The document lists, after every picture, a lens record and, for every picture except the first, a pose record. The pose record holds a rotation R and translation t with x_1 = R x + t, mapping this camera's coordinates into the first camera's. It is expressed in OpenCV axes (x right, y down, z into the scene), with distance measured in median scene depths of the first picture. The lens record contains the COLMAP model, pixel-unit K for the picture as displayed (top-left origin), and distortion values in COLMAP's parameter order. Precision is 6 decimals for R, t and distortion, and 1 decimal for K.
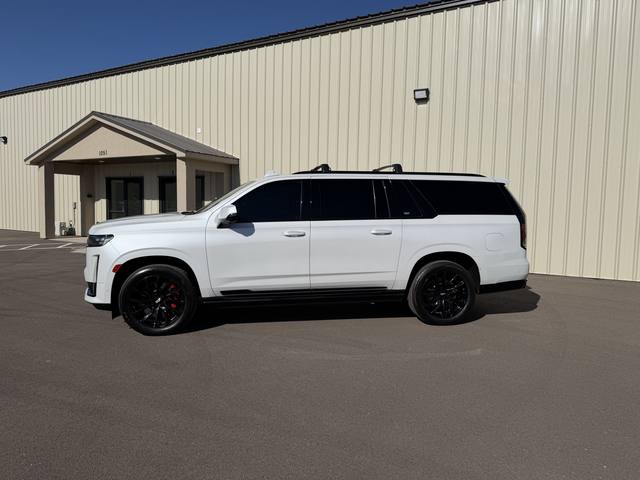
lens RADIAL K [[475.0, 0, 320.0], [0, 475.0, 240.0], [0, 0, 1]] dist [0.041315, -0.005808]
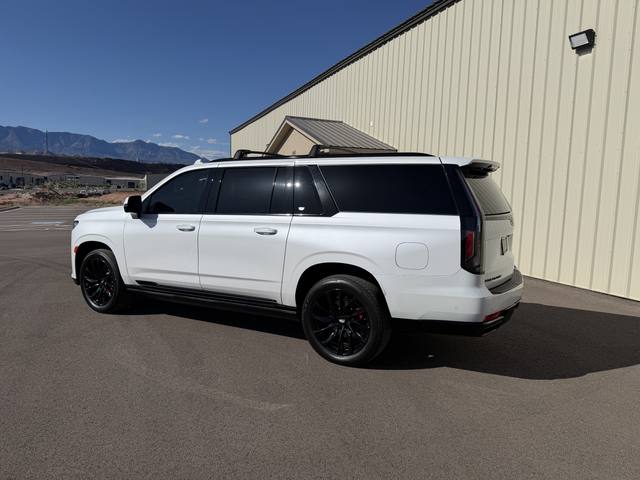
lens RADIAL K [[475.0, 0, 320.0], [0, 475.0, 240.0], [0, 0, 1]] dist [0.041315, -0.005808]
pose [[0.771725, 0.062797, -0.632849, 0.688164], [-0.060202, 0.997858, 0.025603, -0.026822], [0.633101, 0.018340, 0.773852, 0.424612]]
